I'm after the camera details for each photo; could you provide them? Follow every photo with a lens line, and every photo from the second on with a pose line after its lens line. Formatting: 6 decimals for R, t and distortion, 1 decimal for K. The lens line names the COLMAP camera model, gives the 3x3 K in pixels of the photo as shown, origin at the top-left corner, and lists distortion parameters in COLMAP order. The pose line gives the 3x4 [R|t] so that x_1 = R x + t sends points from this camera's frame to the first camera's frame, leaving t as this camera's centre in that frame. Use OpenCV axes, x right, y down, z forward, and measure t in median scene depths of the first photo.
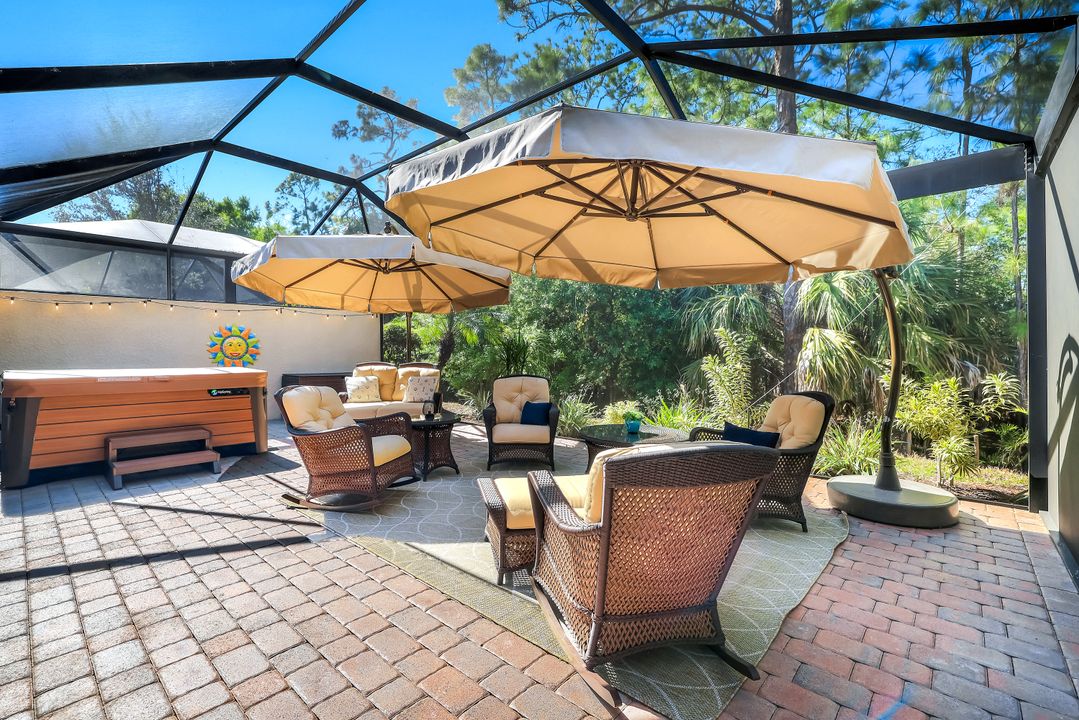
lens RADIAL K [[460.6, 0, 523.8], [0, 460.6, 352.6], [0, 0, 1]] dist [-0.063417, 0.017778]
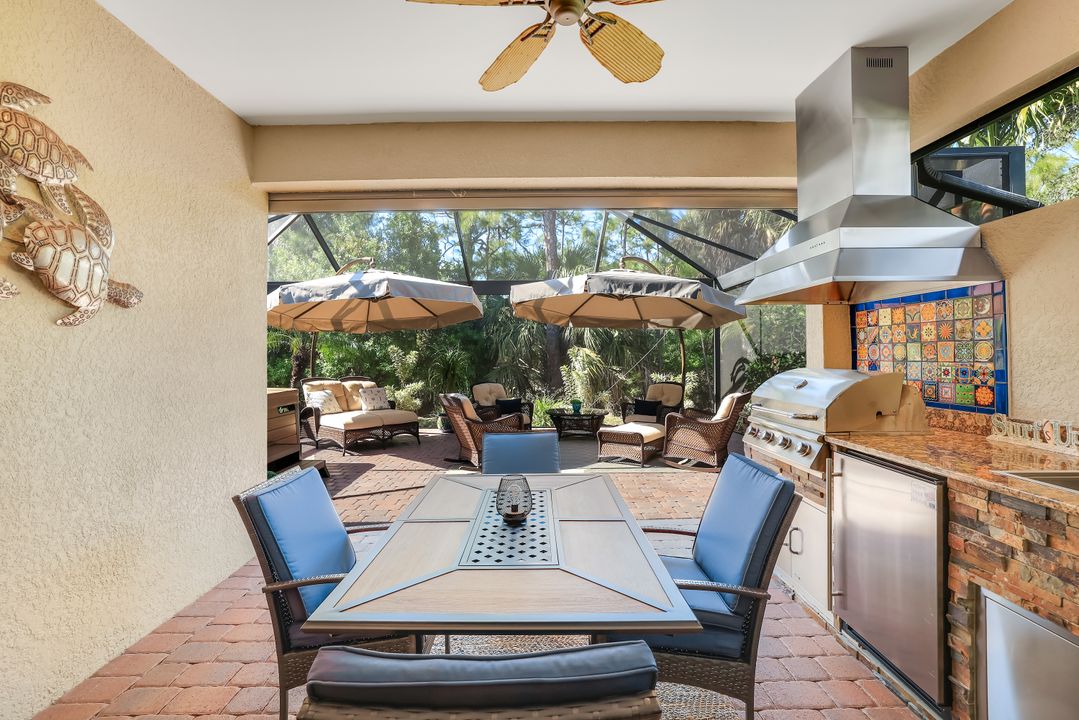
lens RADIAL K [[460.6, 0, 523.8], [0, 460.6, 352.6], [0, 0, 1]] dist [-0.063417, 0.017778]
pose [[0.736556, -0.001934, 0.676374, -1.366908], [0.019900, 0.999625, -0.018813, -0.015971], [-0.676084, 0.027316, 0.736318, -0.231419]]
